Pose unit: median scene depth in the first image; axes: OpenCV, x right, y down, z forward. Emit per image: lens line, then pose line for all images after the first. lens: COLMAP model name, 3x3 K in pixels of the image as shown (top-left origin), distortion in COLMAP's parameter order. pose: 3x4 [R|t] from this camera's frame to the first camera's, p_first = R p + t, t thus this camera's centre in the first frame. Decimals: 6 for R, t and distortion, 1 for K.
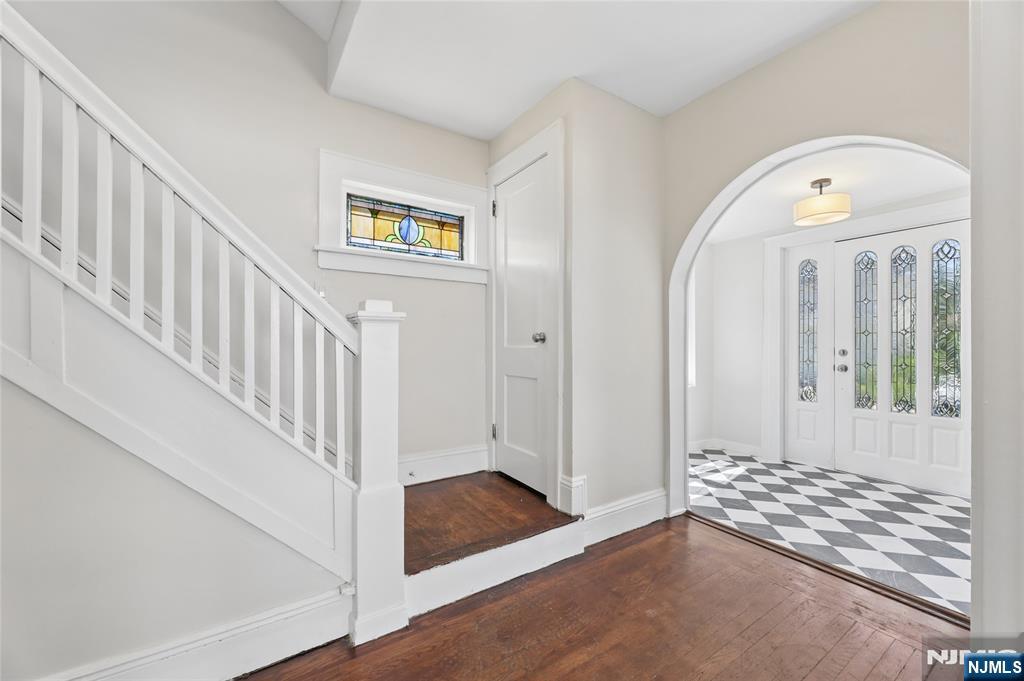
lens RADIAL K [[418.6, 0, 503.9], [0, 418.6, 341.5], [0, 0, 1]] dist [-0.004613, 0.000247]
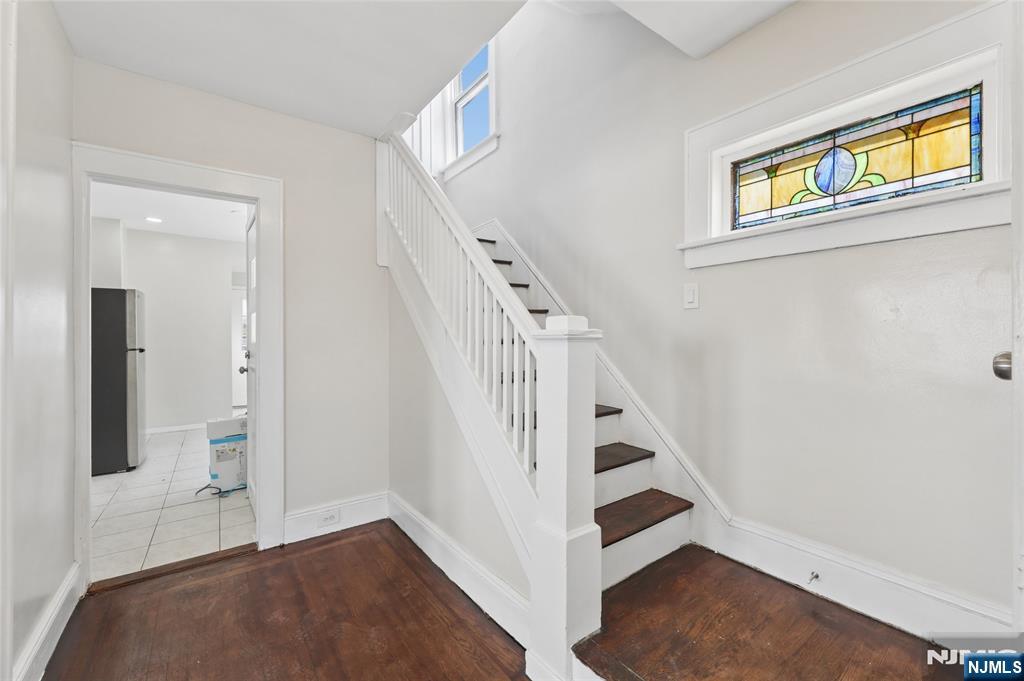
lens RADIAL K [[418.6, 0, 516.6], [0, 418.6, 337.5], [0, 0, 1]] dist [-0.004613, 0.000247]
pose [[0.064263, -0.005767, -0.997916, 0.341601], [0.006193, 0.999966, -0.005380, -0.027150], [0.997914, -0.005835, 0.064296, 0.508231]]
